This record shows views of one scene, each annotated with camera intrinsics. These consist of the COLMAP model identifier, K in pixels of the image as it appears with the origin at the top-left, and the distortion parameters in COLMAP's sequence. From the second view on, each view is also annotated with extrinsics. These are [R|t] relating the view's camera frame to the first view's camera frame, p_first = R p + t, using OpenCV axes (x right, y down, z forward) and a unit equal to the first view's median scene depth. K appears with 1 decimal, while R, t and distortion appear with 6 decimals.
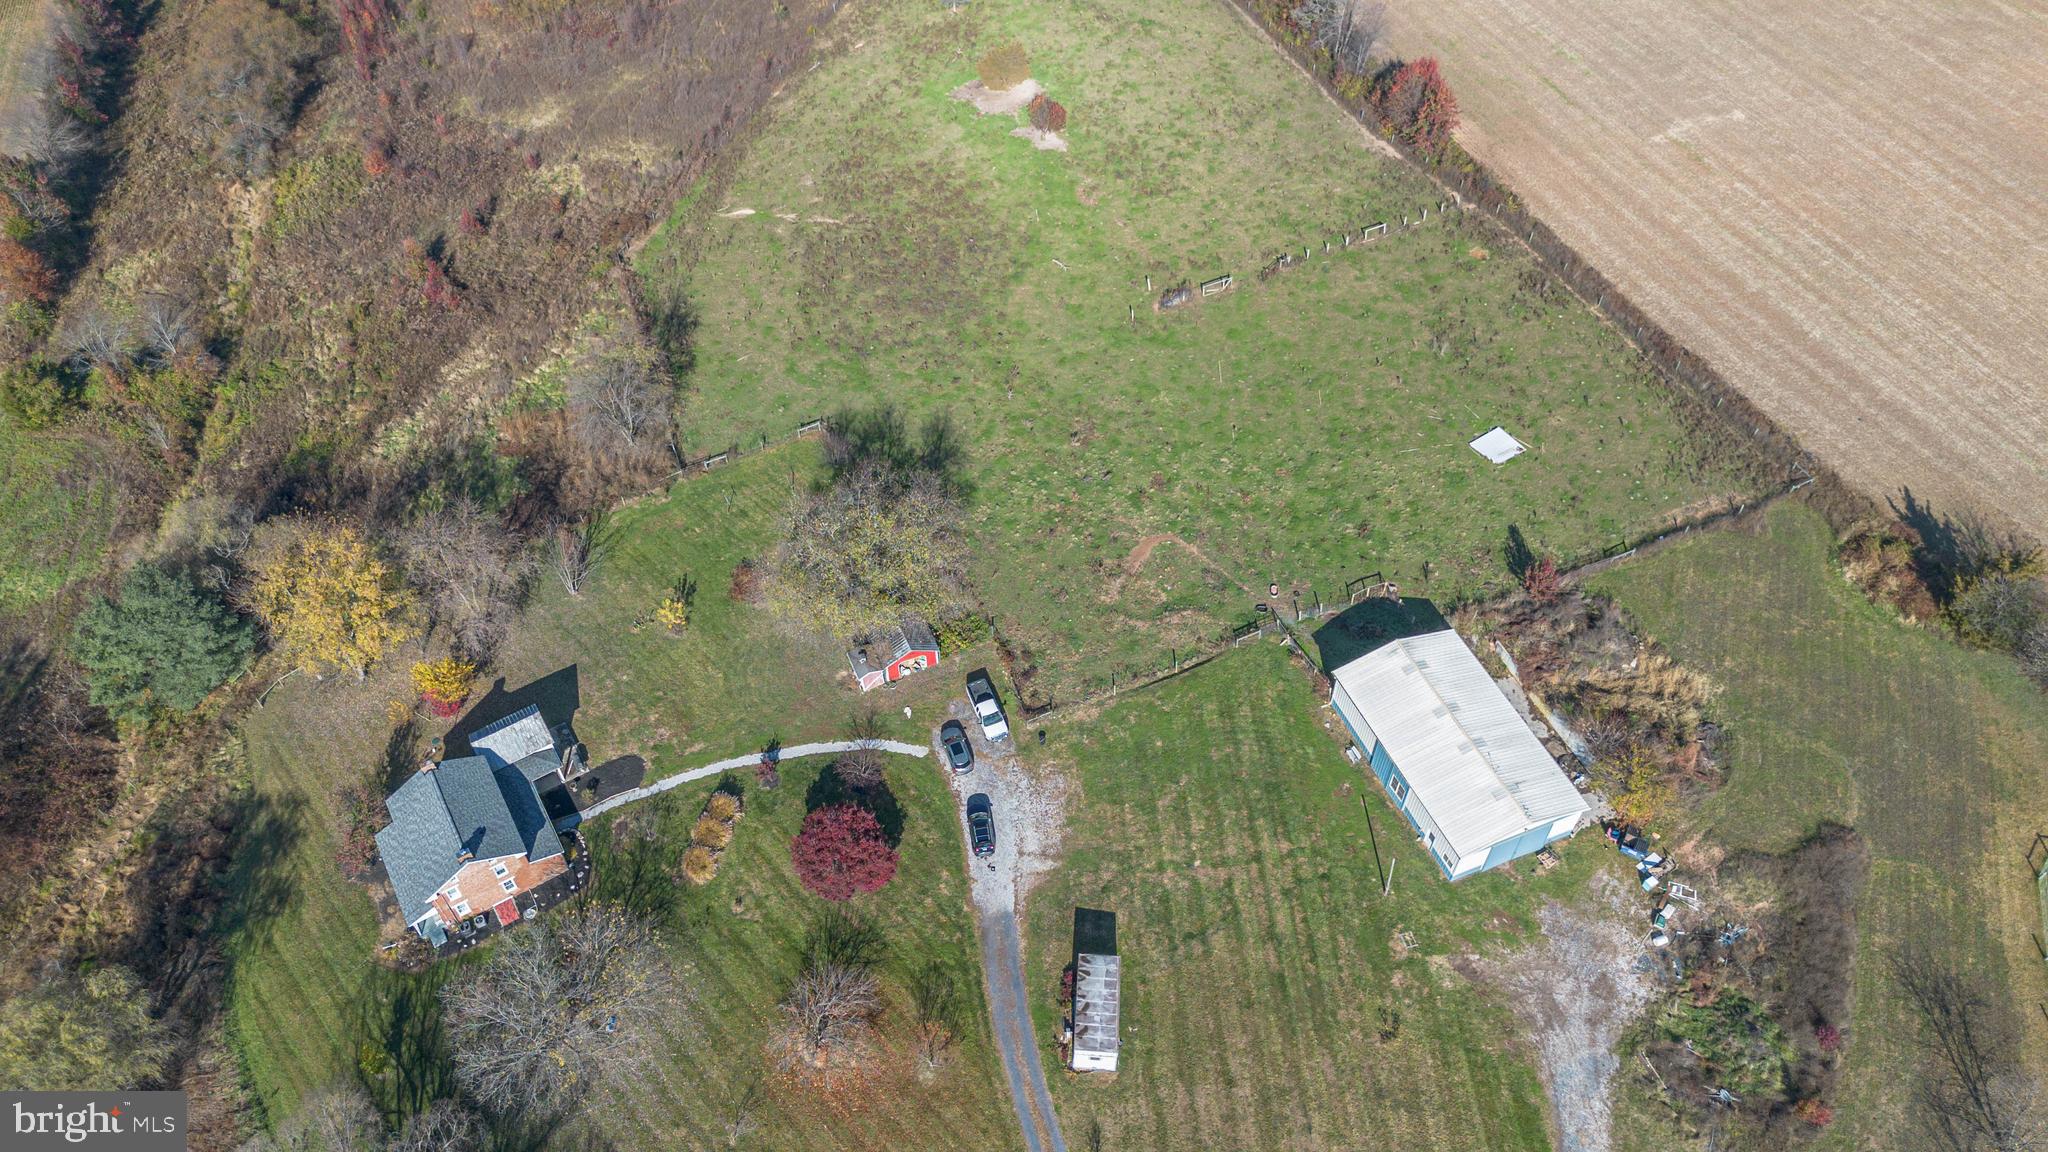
lens RADIAL K [[1429.1, 0, 1024.0], [0, 1429.1, 576.0], [0, 0, 1]] dist [0.079663, -0.071868]
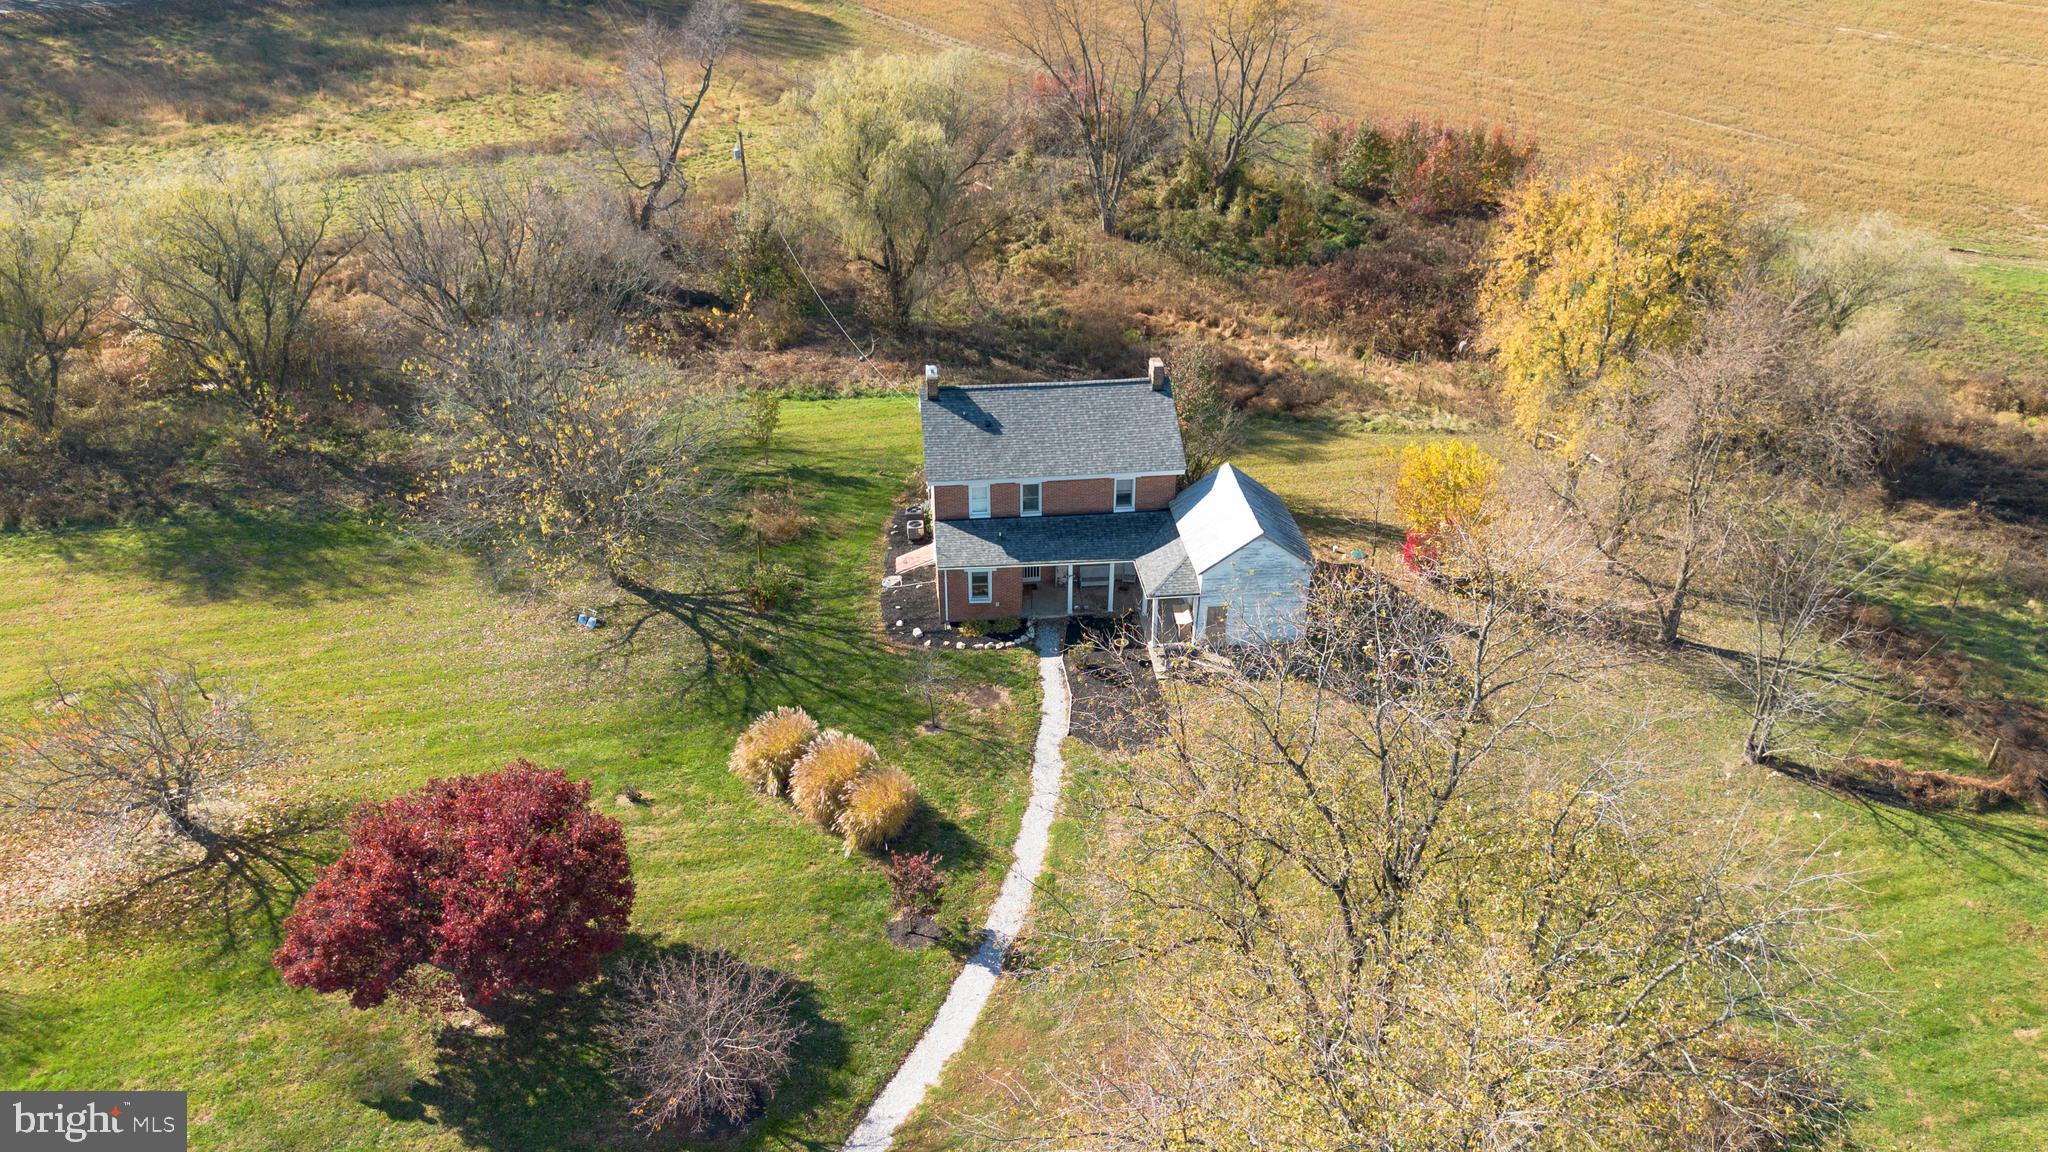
lens RADIAL K [[1454.3, 0, 1024.0], [0, 1454.3, 576.0], [0, 0, 1]] dist [0.110752, -0.127317]
pose [[-0.443527, 0.472425, -0.761642, 0.041368], [-0.686073, 0.367849, 0.627687, -0.129184], [0.576704, 0.800938, 0.160967, 0.881760]]
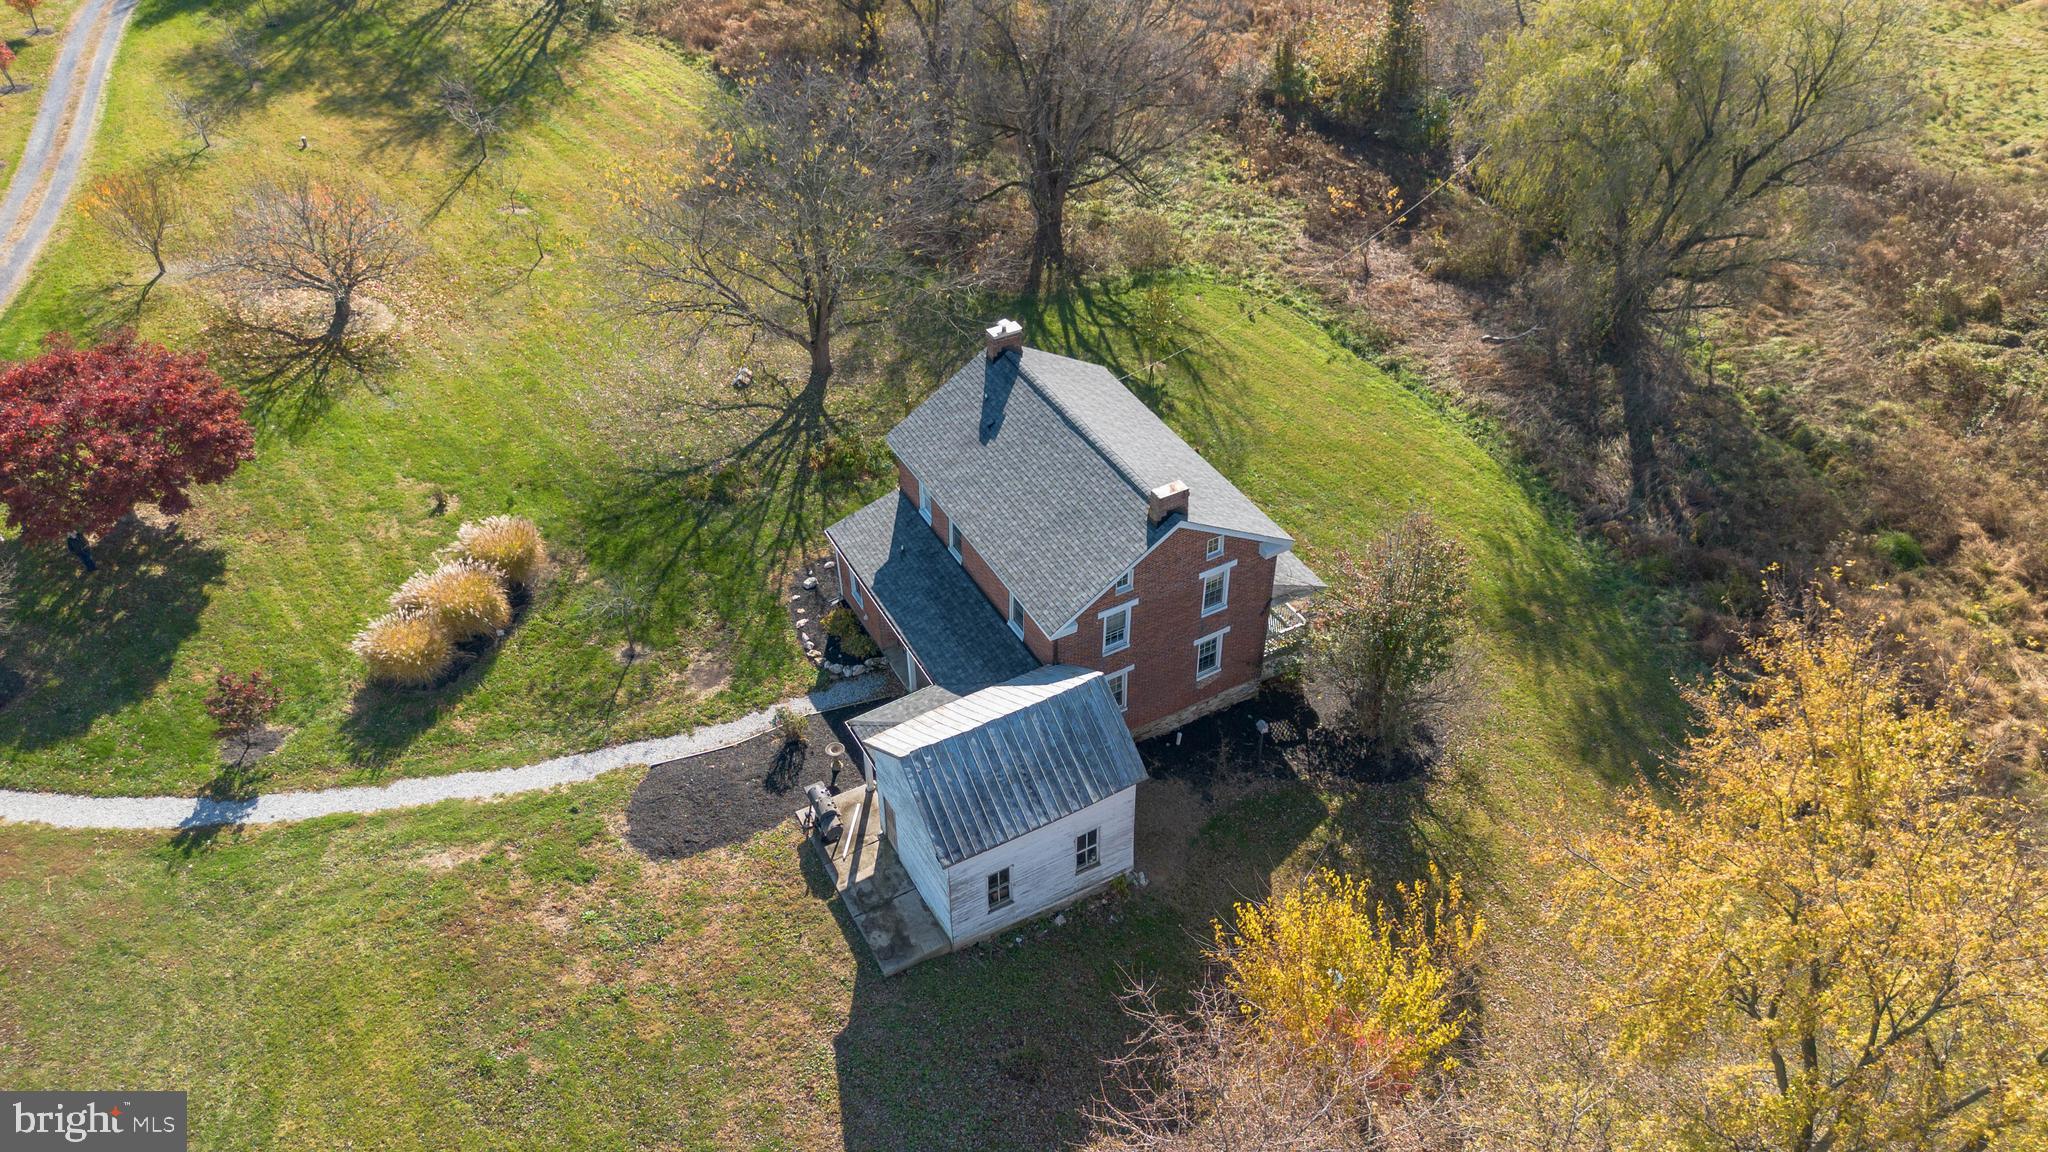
lens RADIAL K [[1457.7, 0, 1024.0], [0, 1457.7, 576.0], [0, 0, 1]] dist [0.077402, -0.084415]
pose [[-0.998382, -0.022801, 0.052096, -0.370180], [0.052450, -0.015229, 0.998507, -0.190906], [-0.021974, 0.999624, 0.016400, 0.942810]]
